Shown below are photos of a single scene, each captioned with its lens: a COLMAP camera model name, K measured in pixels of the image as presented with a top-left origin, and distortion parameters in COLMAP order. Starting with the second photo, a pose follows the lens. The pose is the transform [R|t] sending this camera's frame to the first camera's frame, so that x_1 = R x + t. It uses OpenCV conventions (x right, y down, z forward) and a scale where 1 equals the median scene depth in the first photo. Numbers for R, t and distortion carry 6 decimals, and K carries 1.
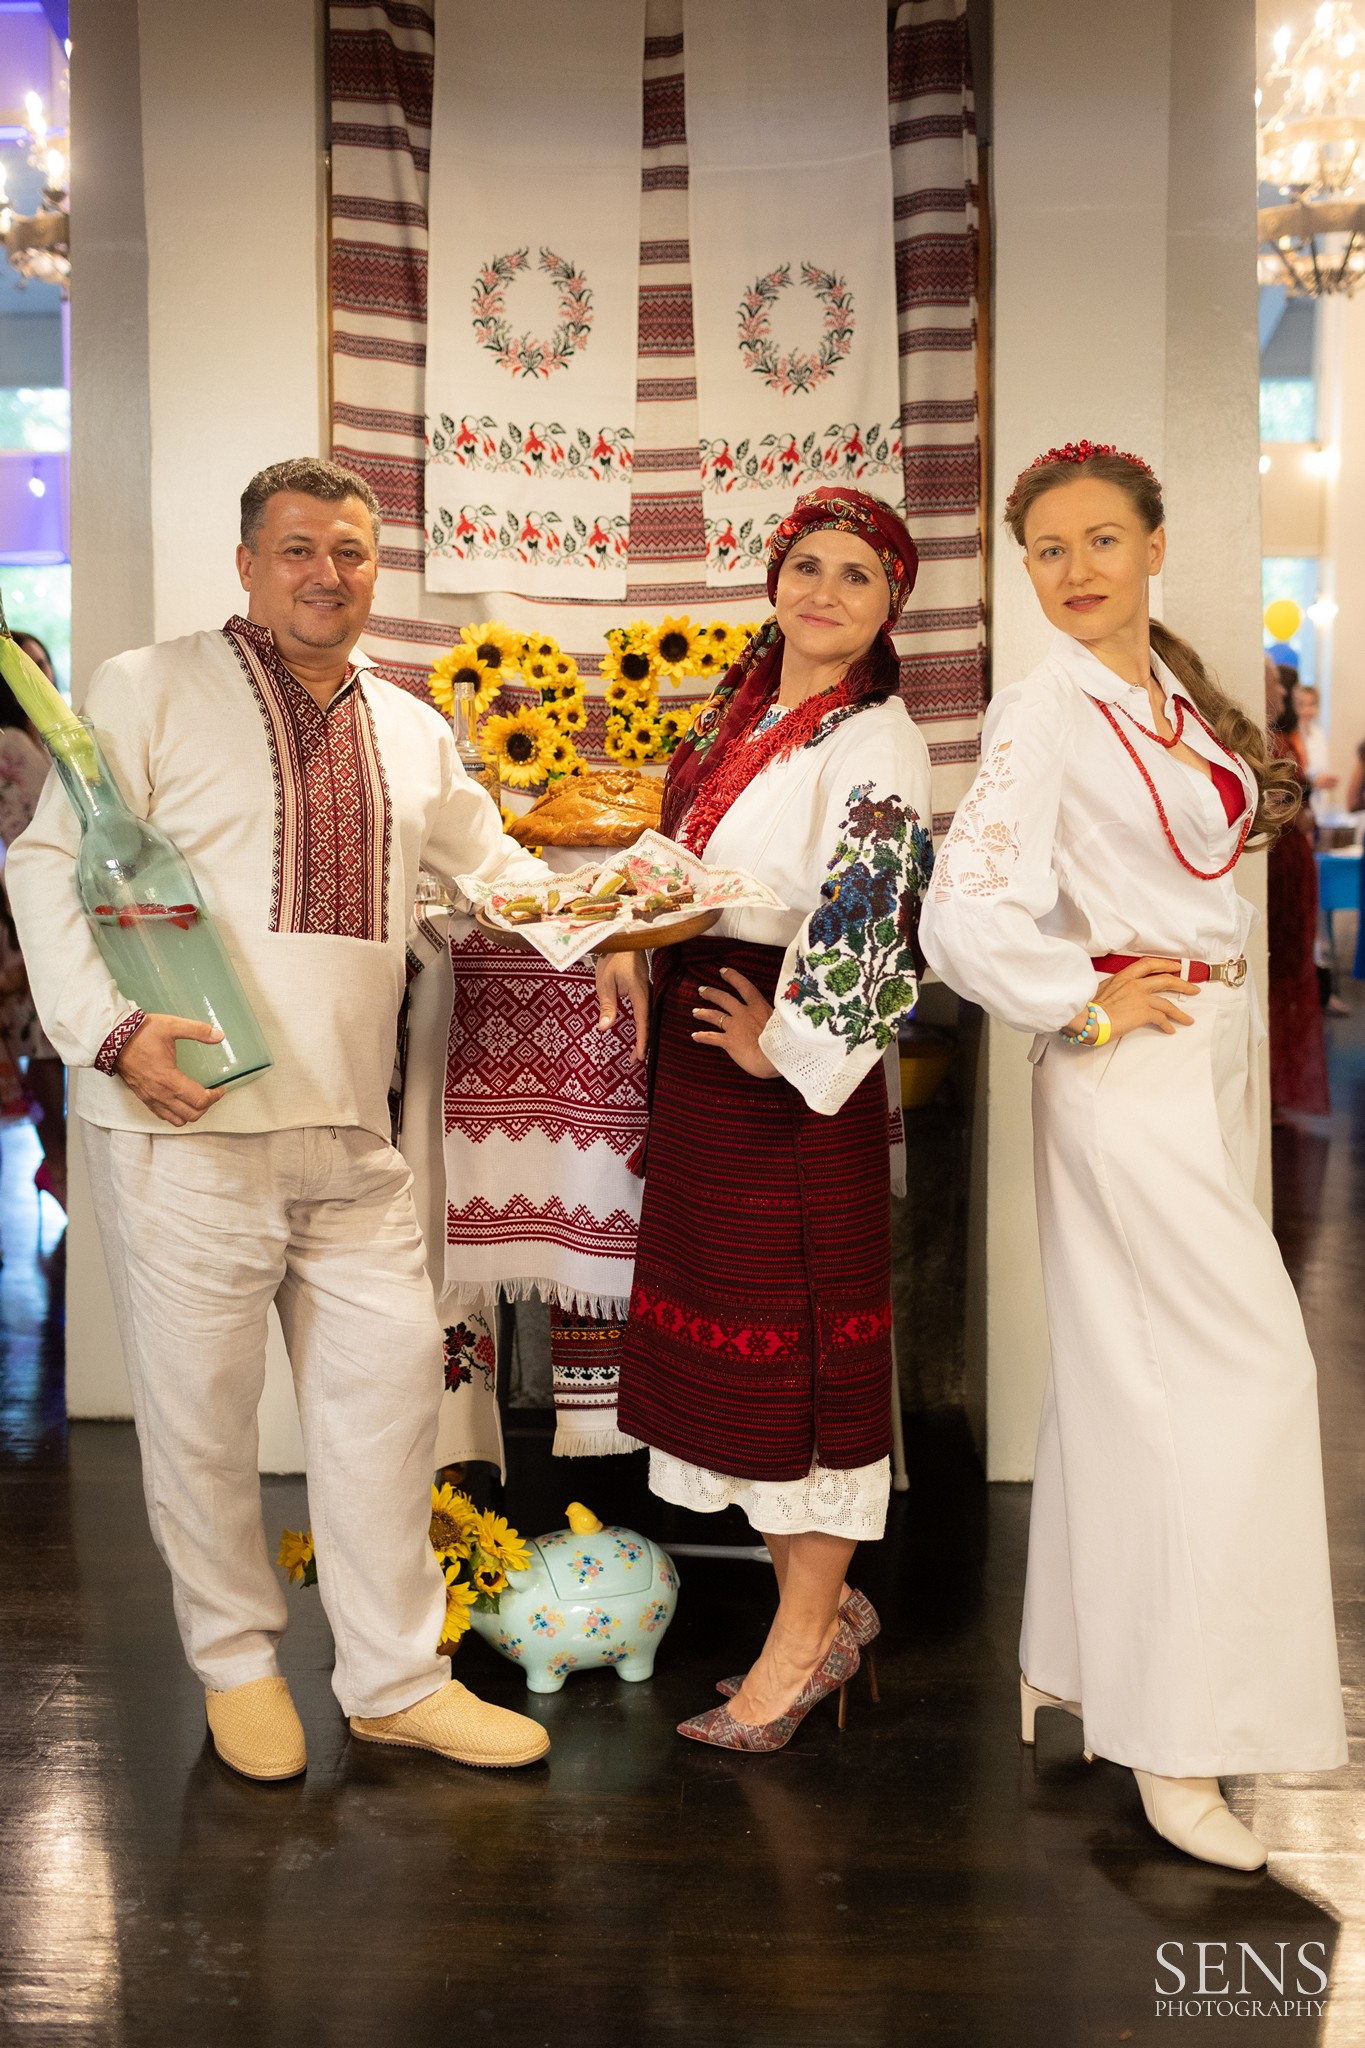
lens RADIAL K [[1961.9, 0, 722.7], [0, 1961.9, 952.2], [0, 0, 1]] dist [0.021044, -0.027580]
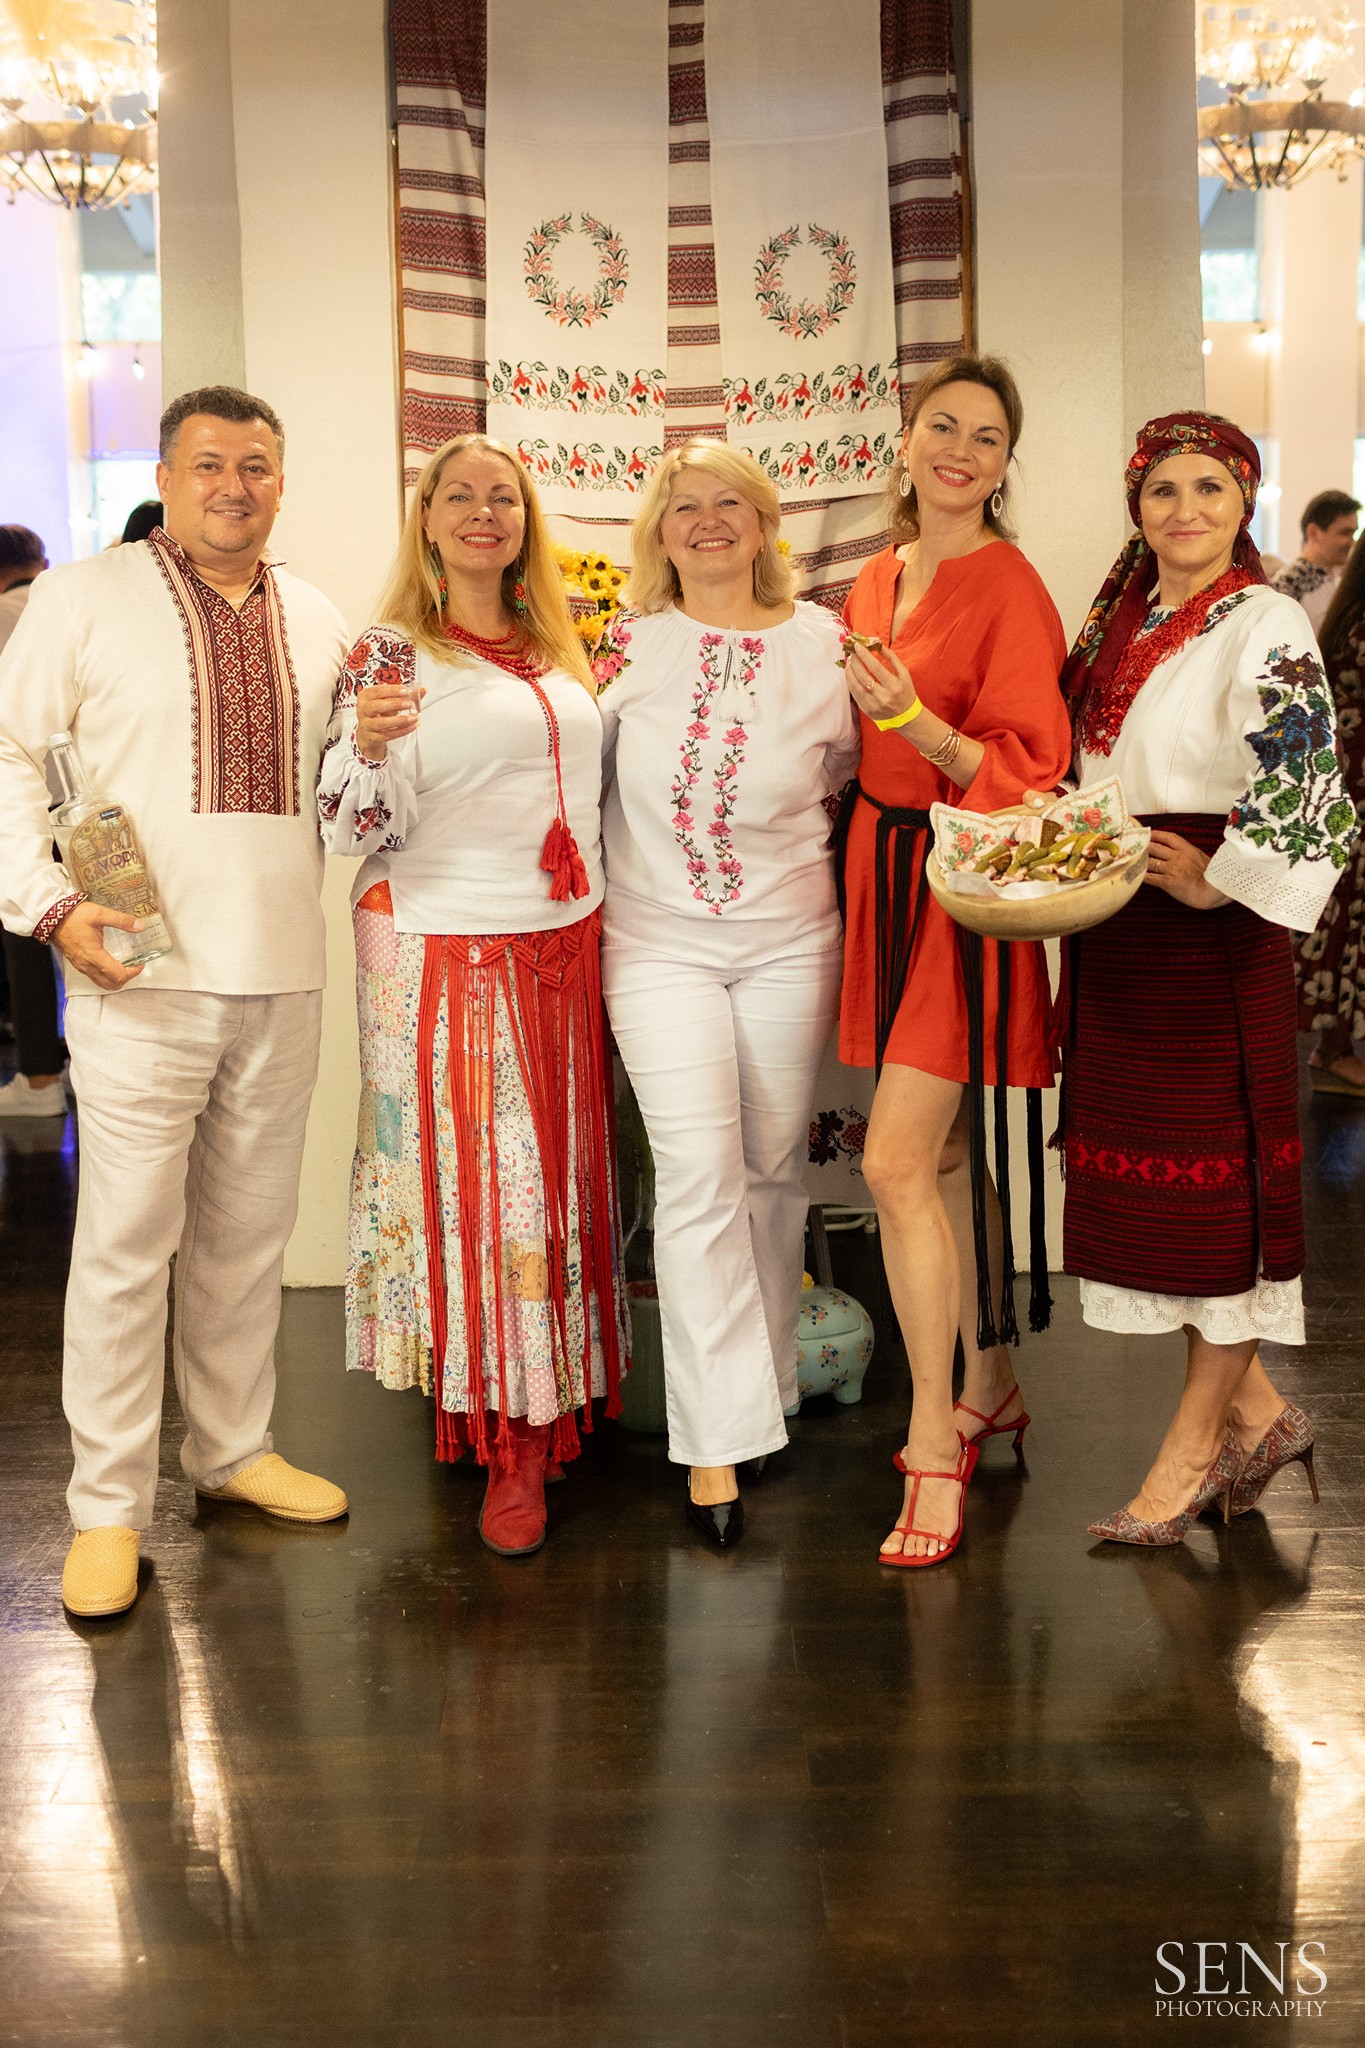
lens RADIAL K [[2054.0, 0, 714.3], [0, 2054.0, 938.3], [0, 0, 1]] dist [0.008719, -0.010438]
pose [[0.998951, -0.023510, 0.039285, -0.072352], [0.022370, 0.999323, 0.029204, 0.032057], [-0.039945, -0.028295, 0.998801, -0.215326]]
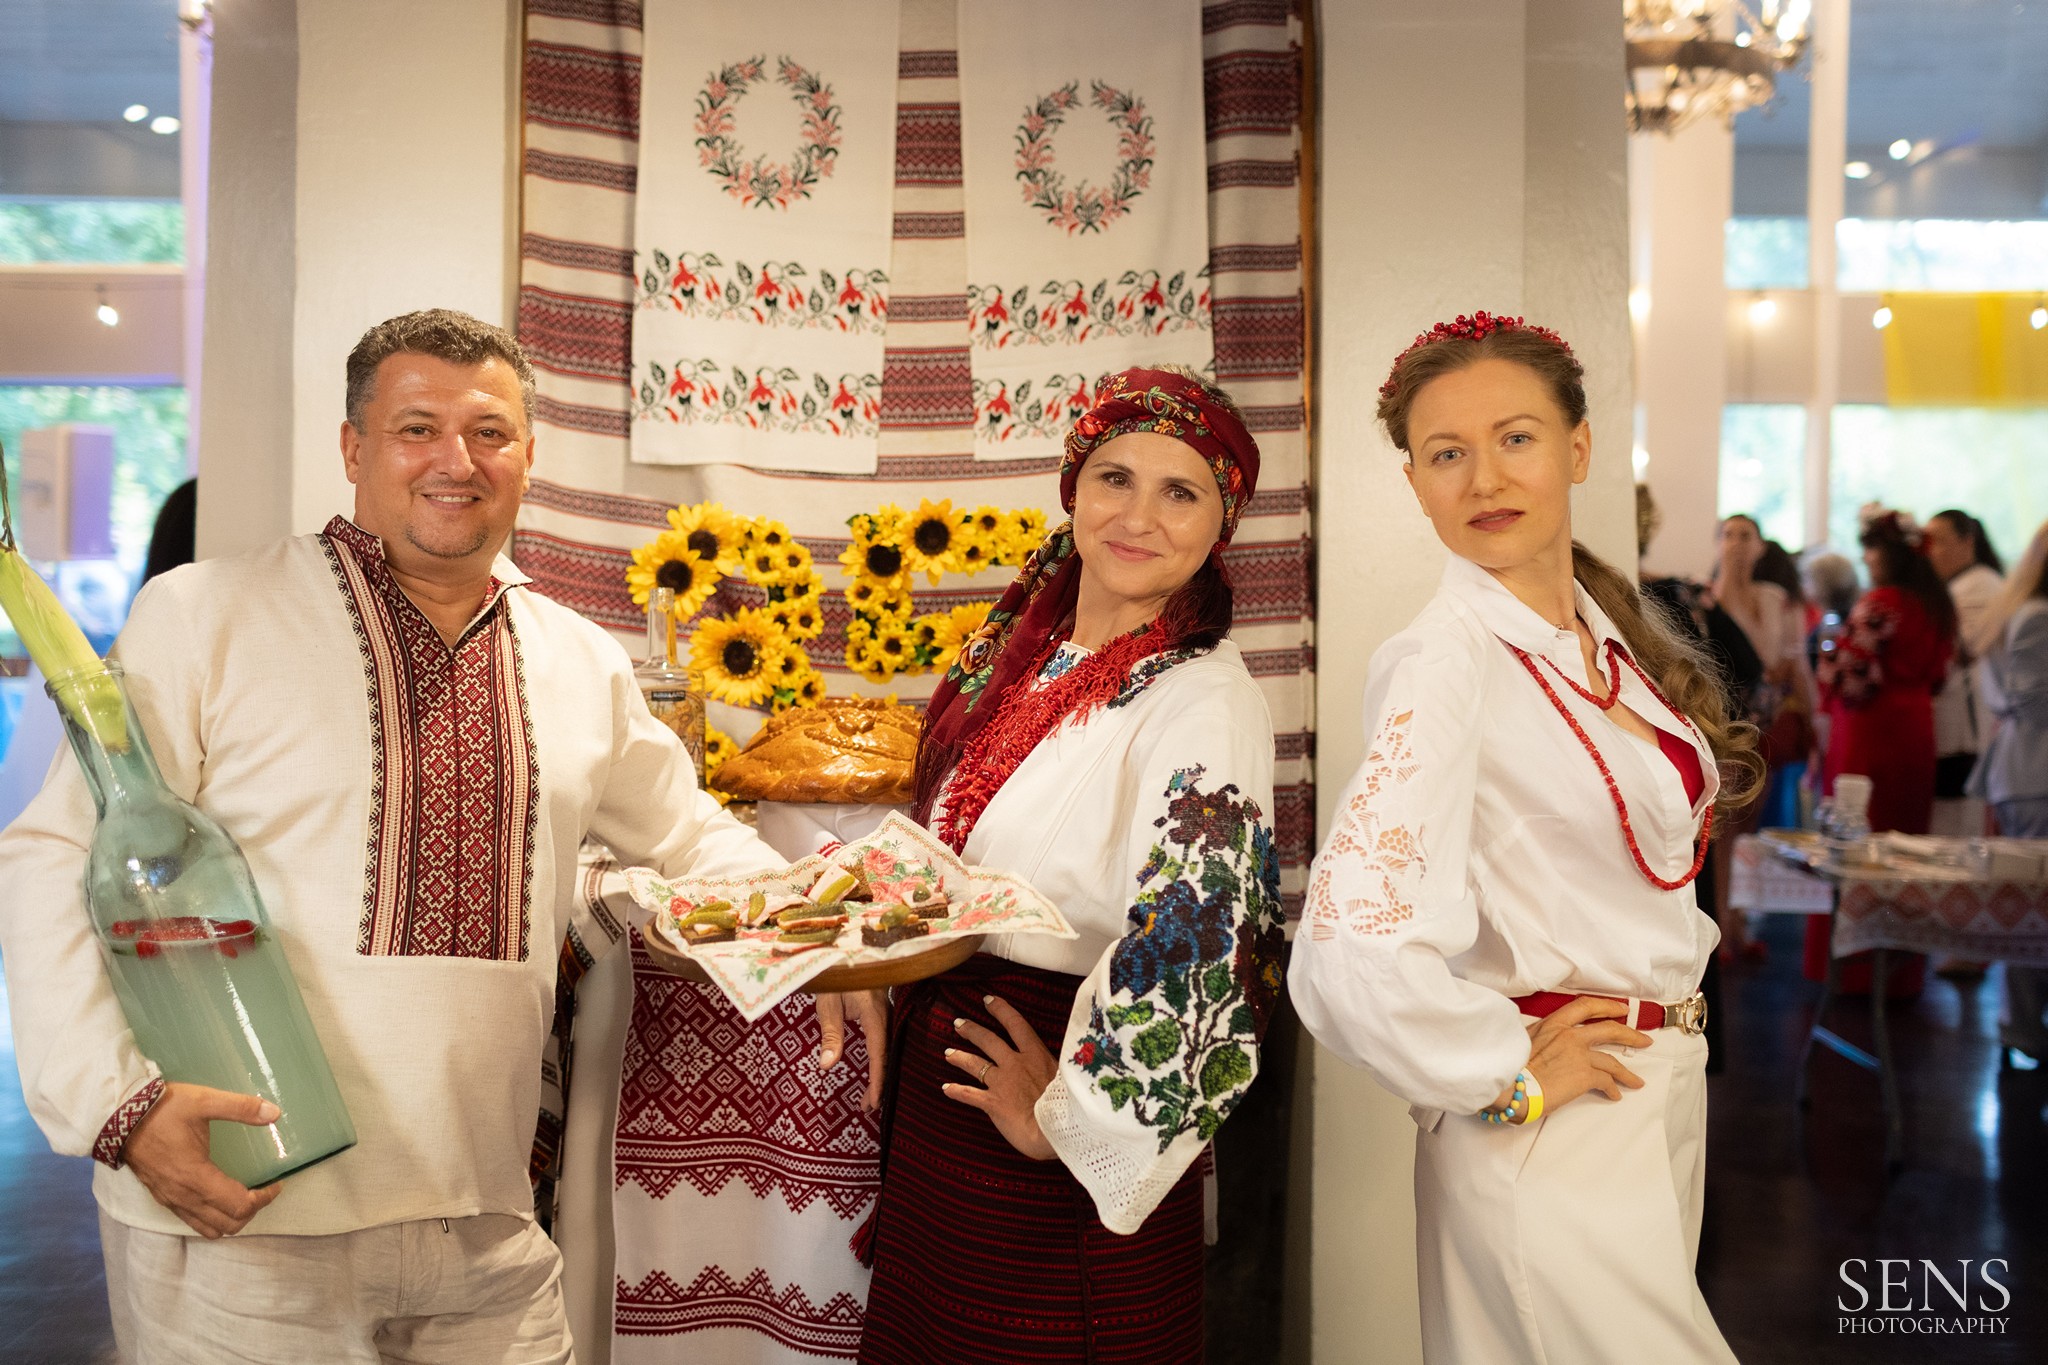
lens RADIAL K [[1961.9, 0, 1073.3], [0, 1961.9, 650.2], [0, 0, 1]] dist [0.021044, -0.027580]
pose [[0.999056, 0.010345, 0.042180, -0.000600], [-0.007094, 0.997043, -0.076519, -0.043781], [-0.042847, 0.076147, 0.996176, 0.182405]]
